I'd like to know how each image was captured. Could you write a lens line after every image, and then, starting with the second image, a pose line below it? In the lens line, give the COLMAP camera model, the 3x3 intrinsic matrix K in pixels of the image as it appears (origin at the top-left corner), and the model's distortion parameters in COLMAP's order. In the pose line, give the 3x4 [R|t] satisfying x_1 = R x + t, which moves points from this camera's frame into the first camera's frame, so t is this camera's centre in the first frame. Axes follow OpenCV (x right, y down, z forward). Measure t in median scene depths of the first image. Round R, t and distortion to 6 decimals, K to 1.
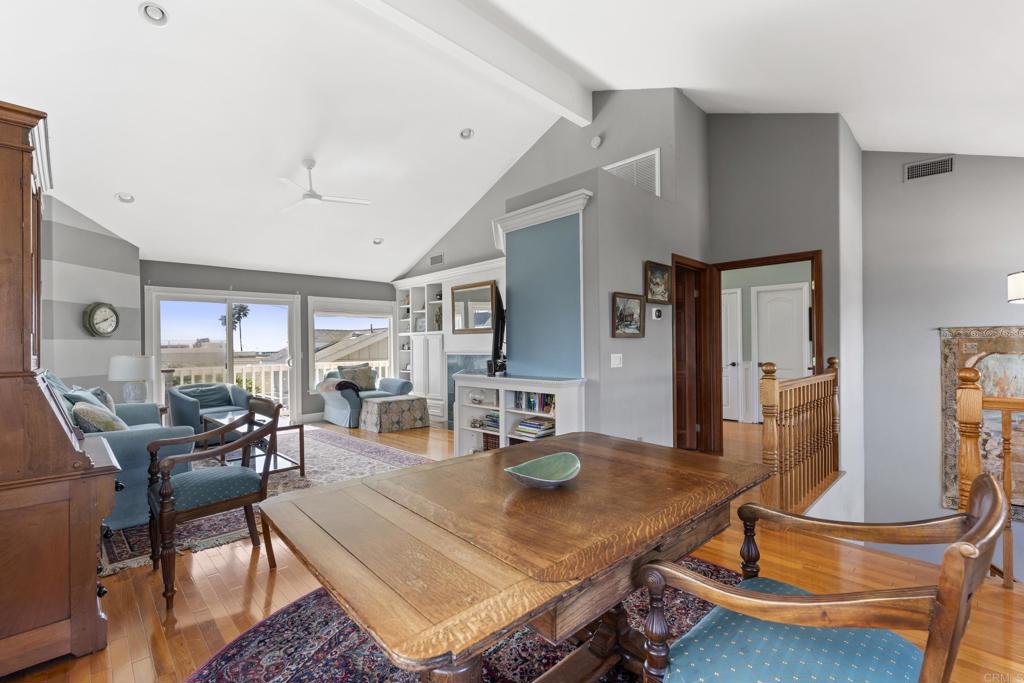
lens RADIAL K [[449.0, 0, 508.8], [0, 449.0, 345.3], [0, 0, 1]] dist [-0.000580, 0.000141]
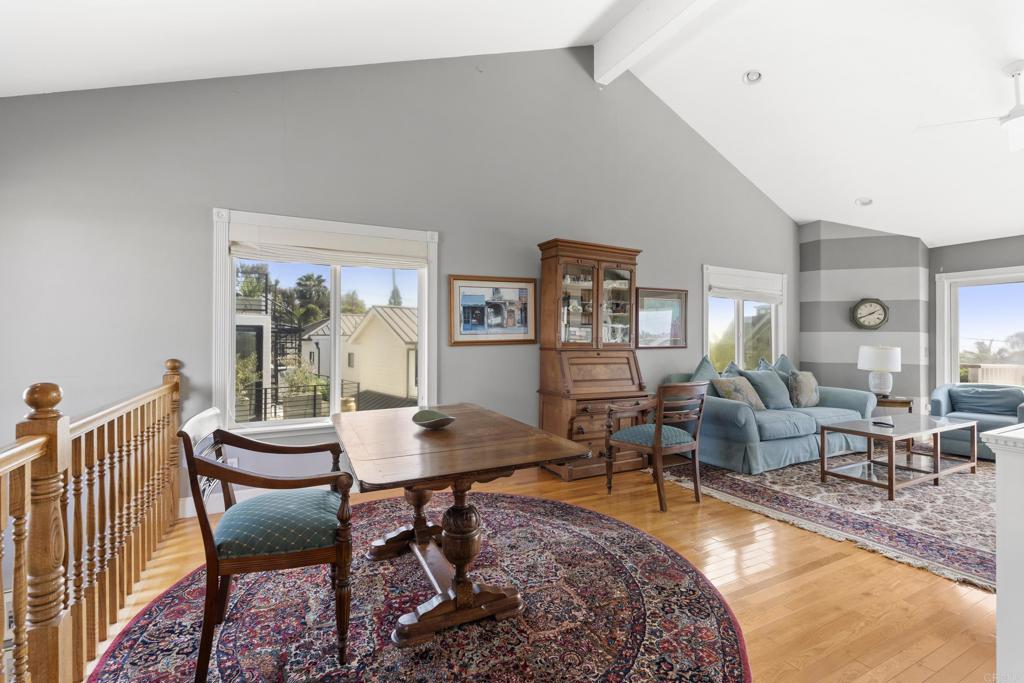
lens RADIAL K [[449.7, 0, 514.6], [0, 449.7, 333.9], [0, 0, 1]] dist [-0.001307, 0.000101]
pose [[-0.275193, 0.002016, -0.961387, 0.326540], [-0.003314, 0.999990, 0.003046, -0.006017], [0.961383, 0.004024, -0.275184, 0.367074]]
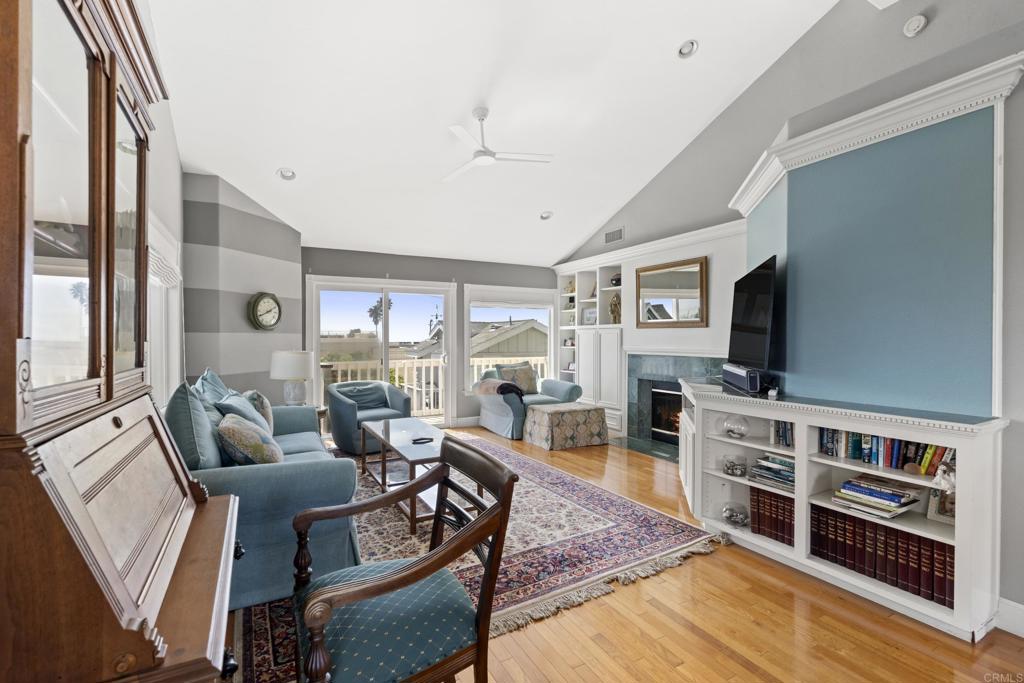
lens RADIAL K [[454.6, 0, 512.0], [0, 454.6, 341.5], [0, 0, 1]] dist [-0.001152, 0.000292]
pose [[0.965097, 0.013916, -0.261521, -0.139612], [-0.011564, 0.999878, 0.010528, -0.008434], [0.261636, -0.007136, 0.965140, 0.186651]]
